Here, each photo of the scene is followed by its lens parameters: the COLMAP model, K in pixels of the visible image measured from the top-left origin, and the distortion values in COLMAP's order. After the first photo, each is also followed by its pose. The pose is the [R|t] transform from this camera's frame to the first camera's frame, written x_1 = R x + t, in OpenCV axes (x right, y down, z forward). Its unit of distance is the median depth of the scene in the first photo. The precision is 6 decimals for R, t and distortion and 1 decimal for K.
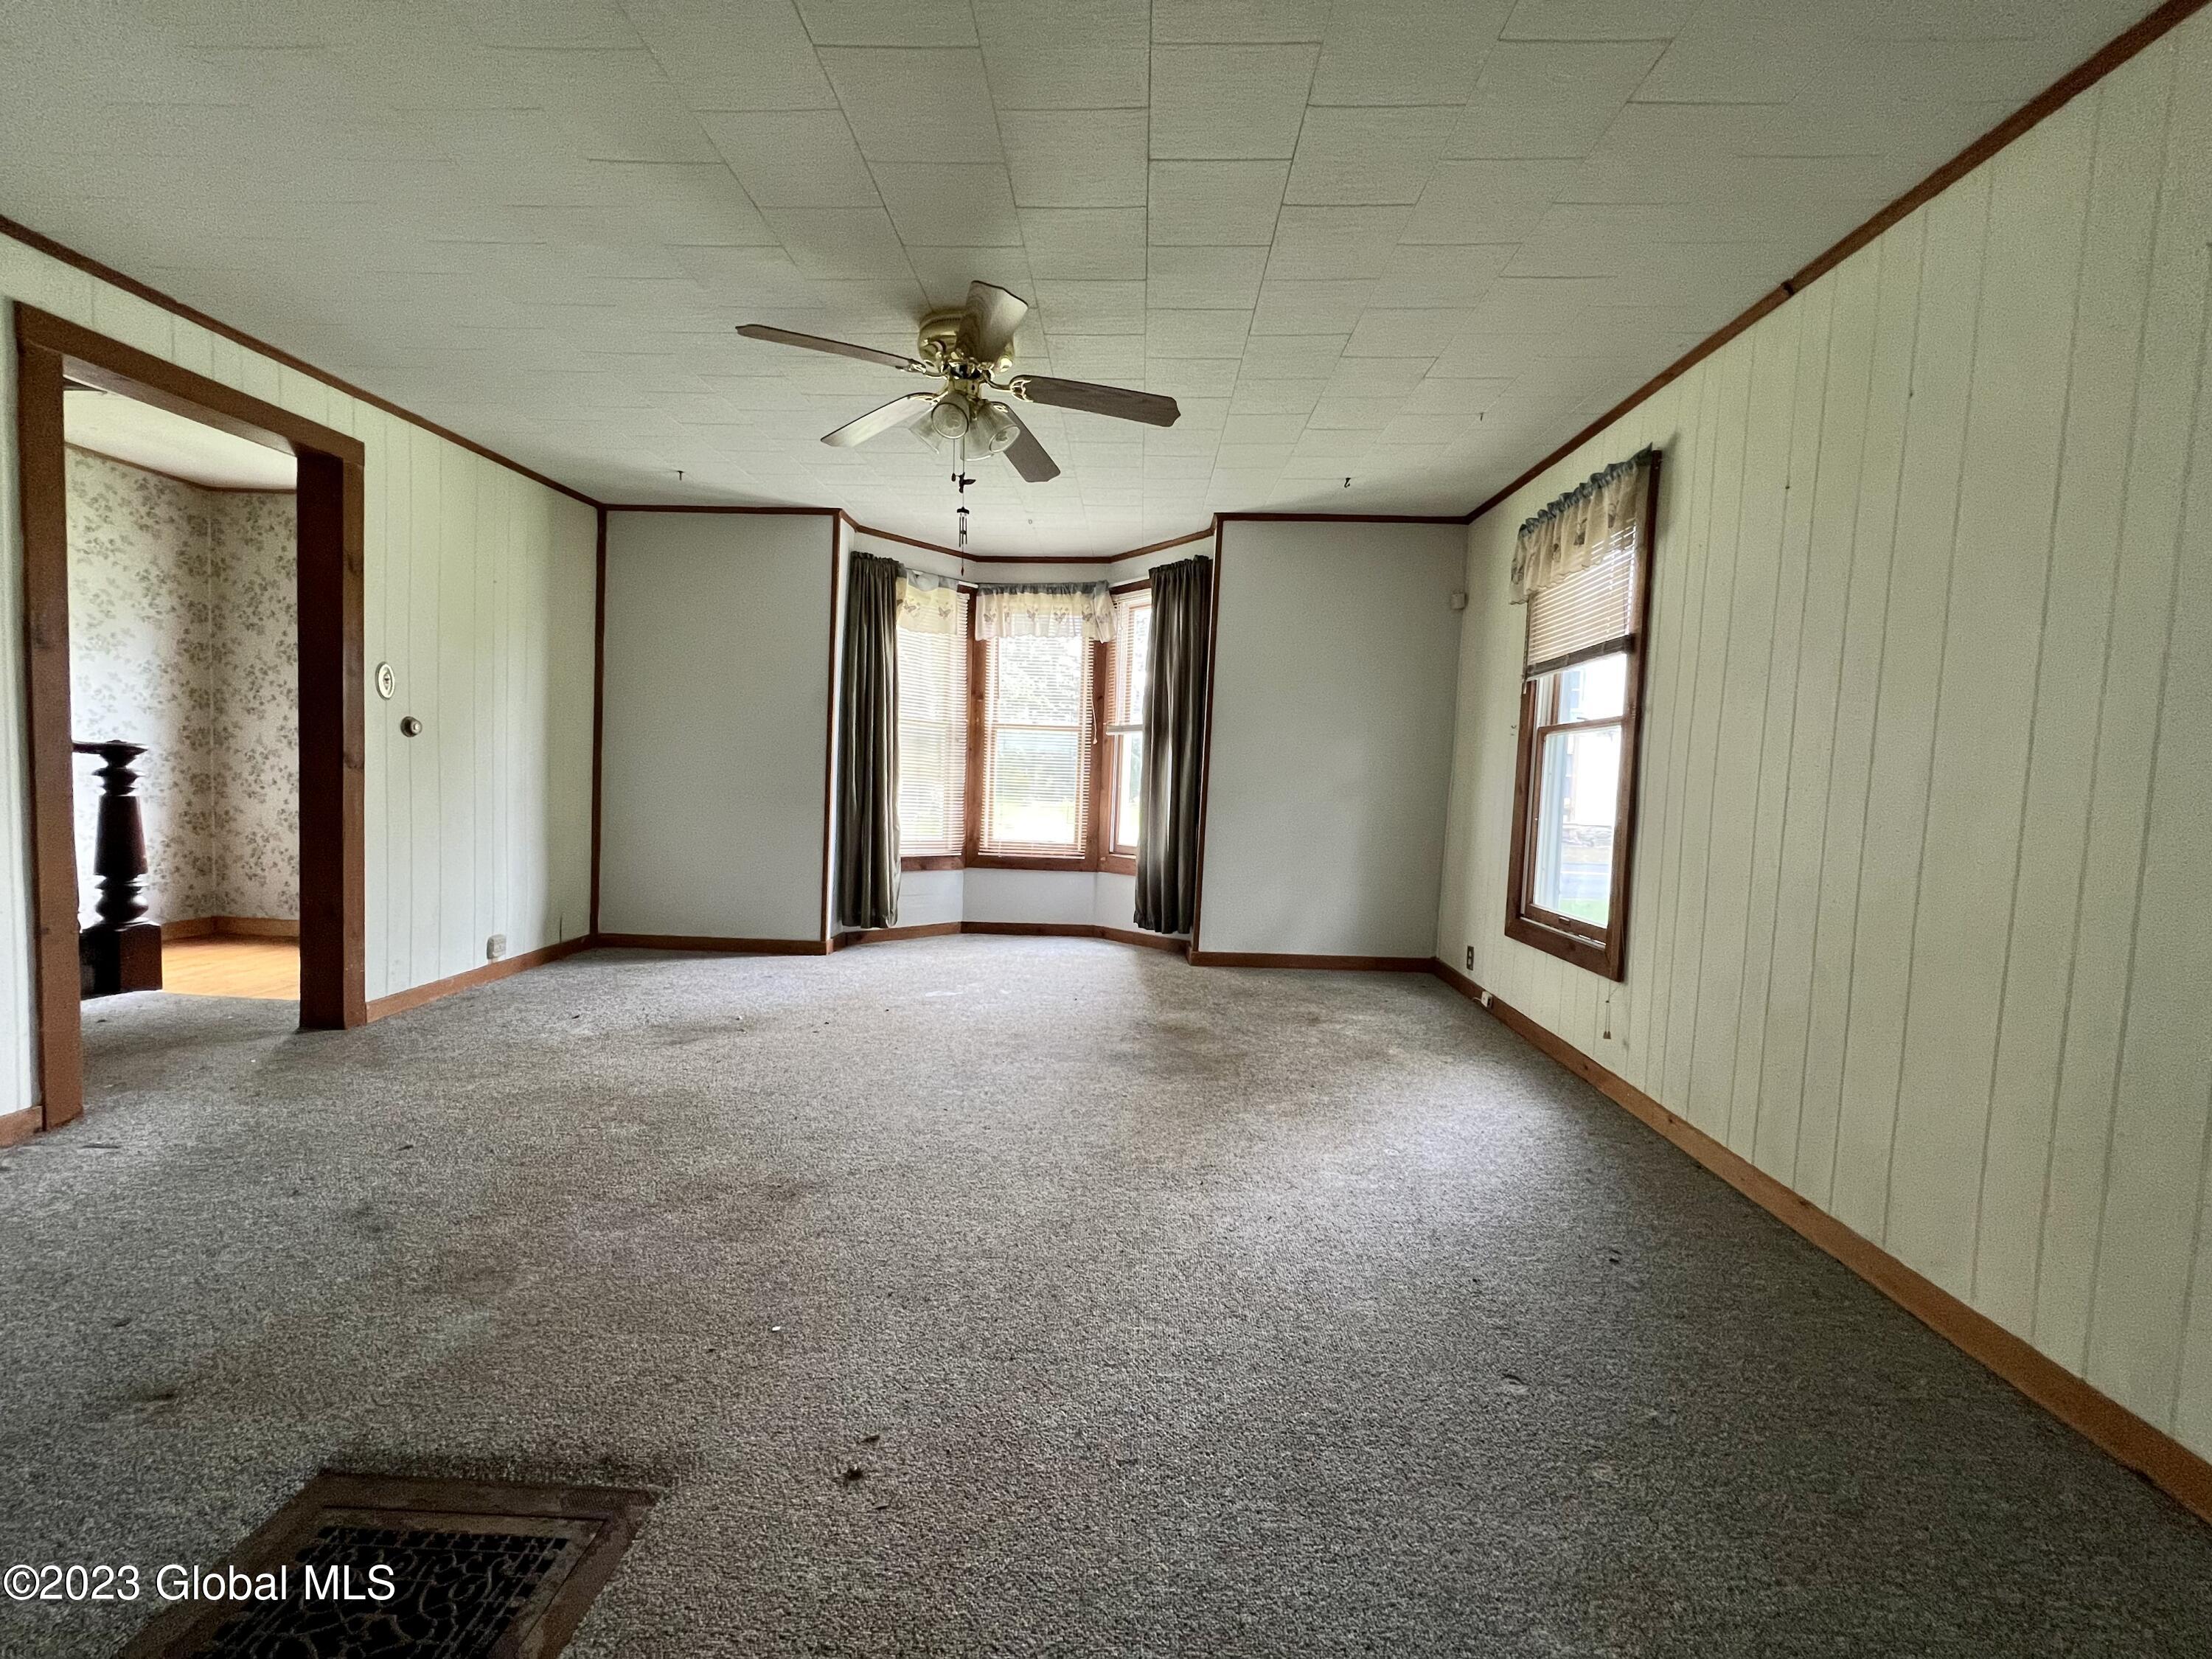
lens RADIAL K [[884.5, 0, 1105.5], [0, 884.5, 830.8], [0, 0, 1]] dist [-0.000596, 0.000317]
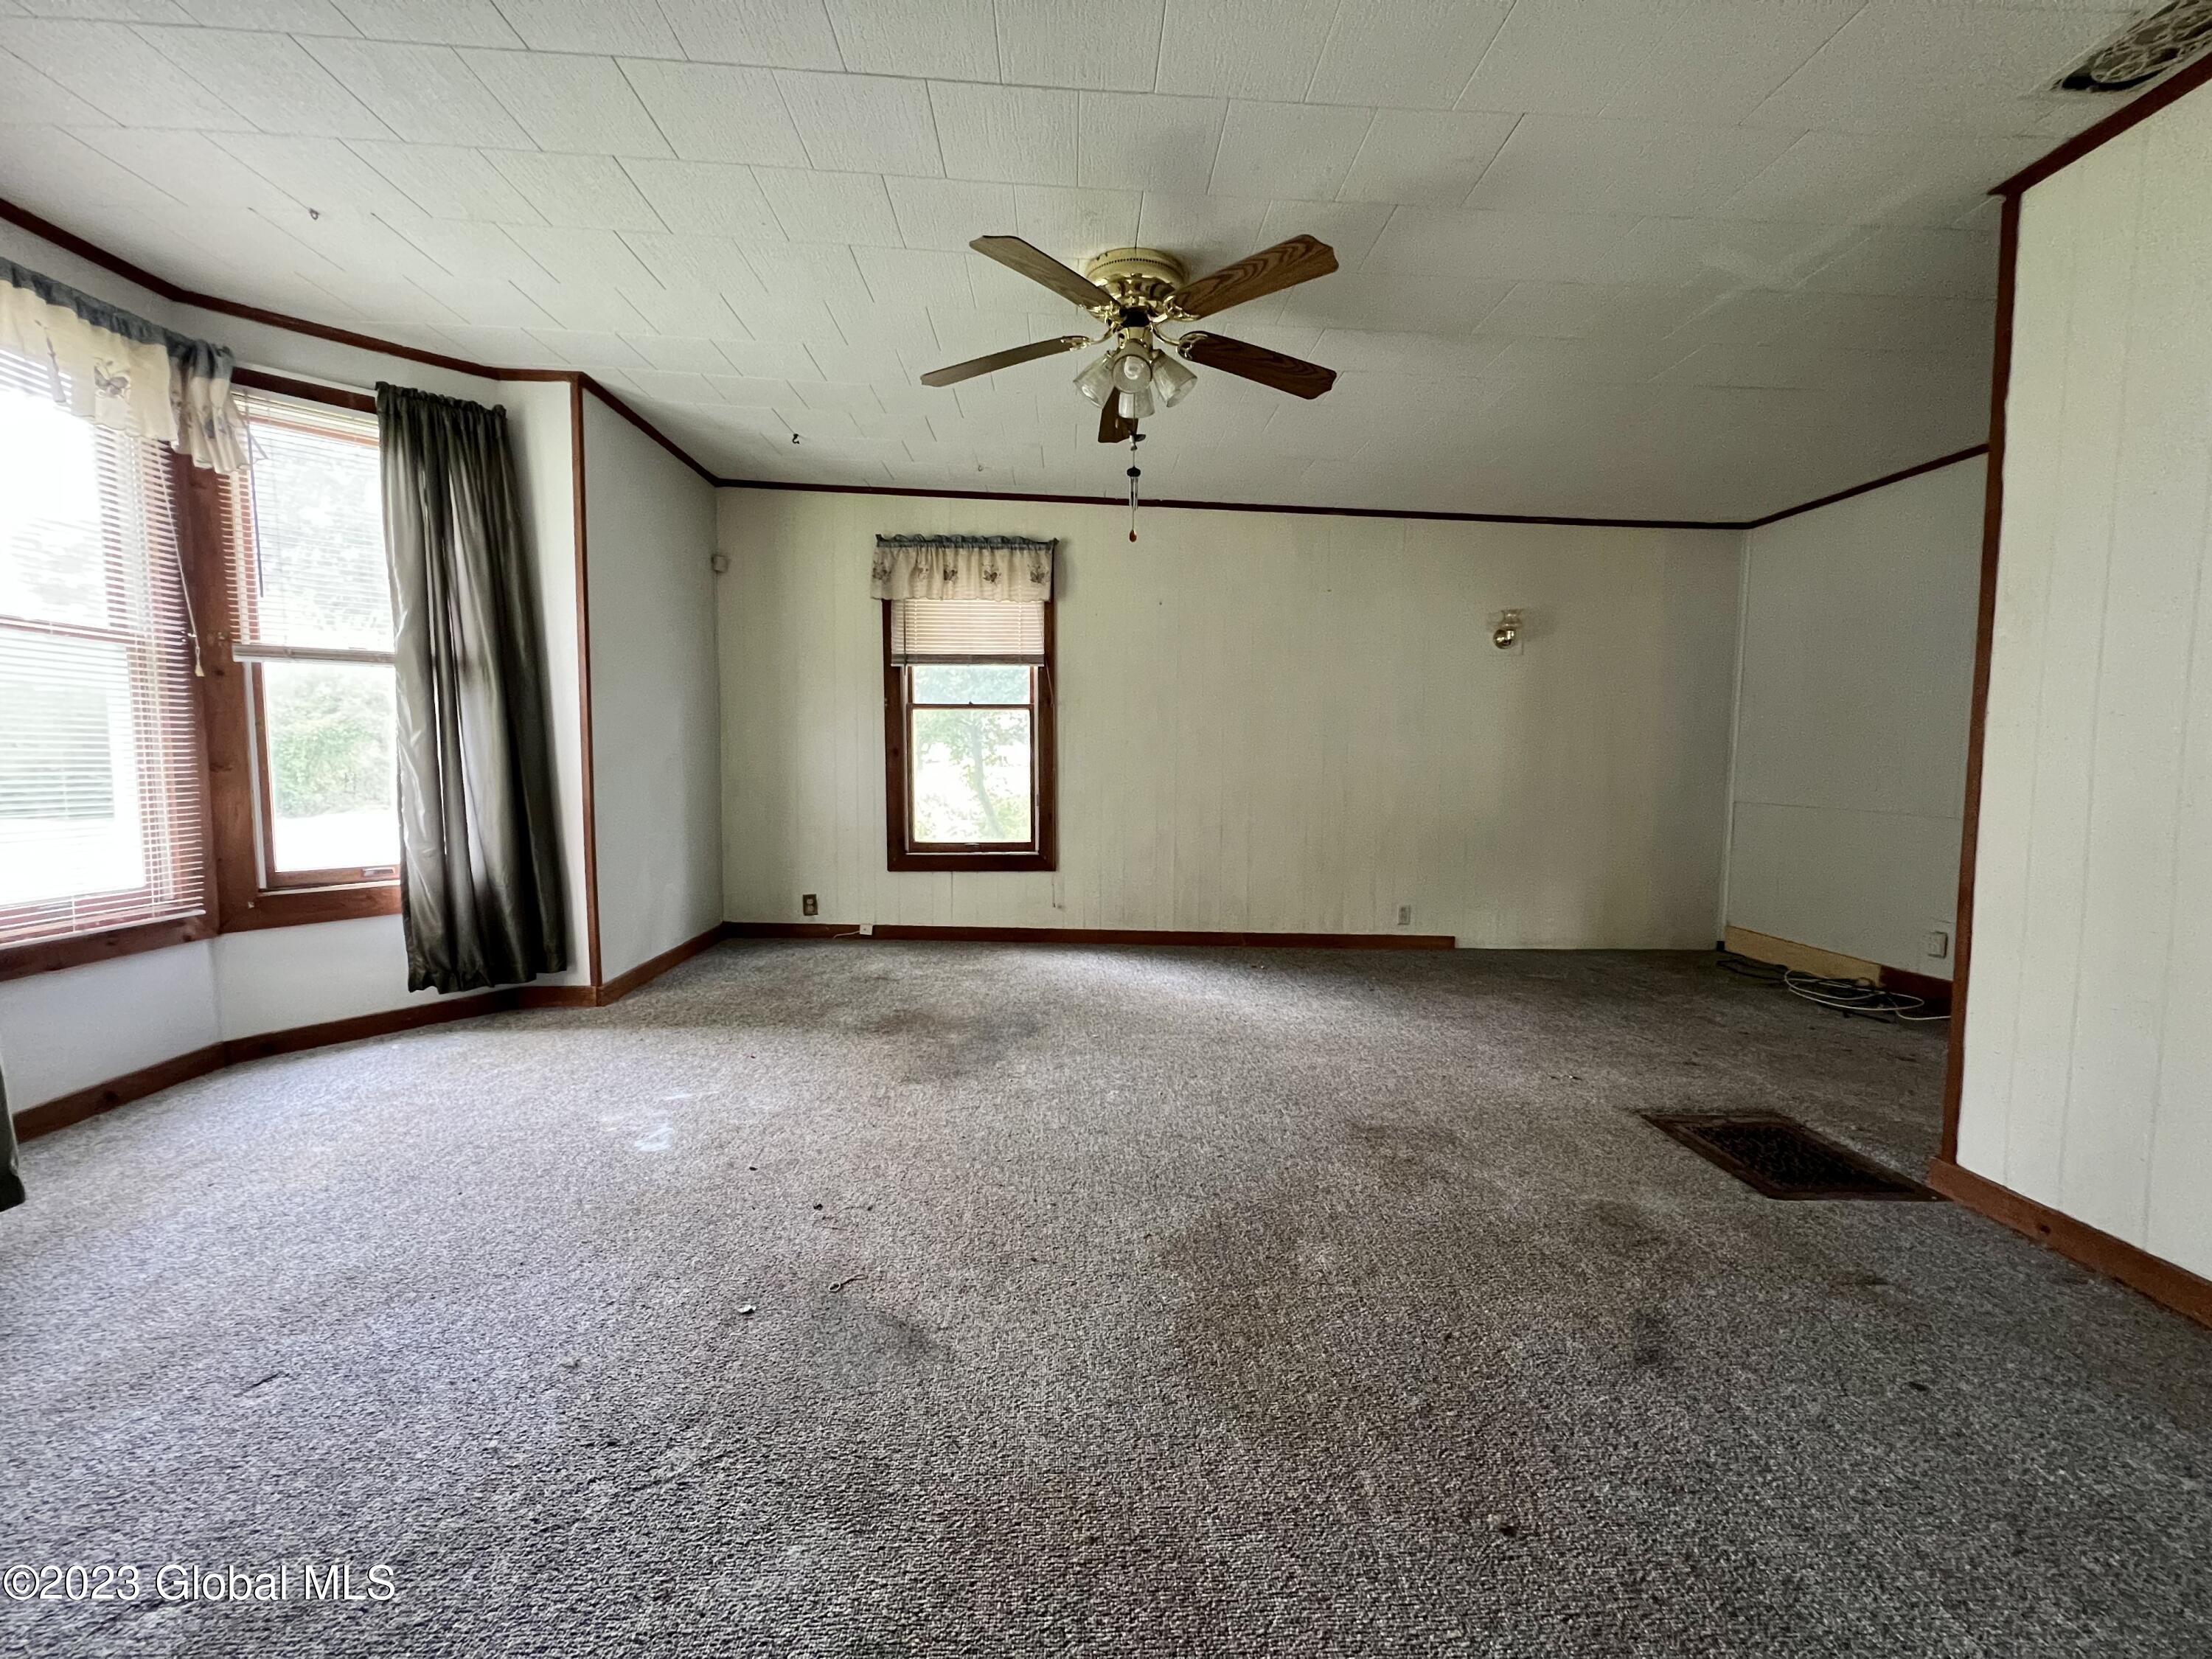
lens RADIAL K [[891.2, 0, 1106.6], [0, 891.2, 833.0], [0, 0, 1]] dist [-0.001329, 0.000217]
pose [[-0.081294, -0.115303, 0.989998, -0.825090], [0.049104, 0.991616, 0.119523, -0.070424], [-0.995480, 0.058329, -0.074951, 0.817177]]
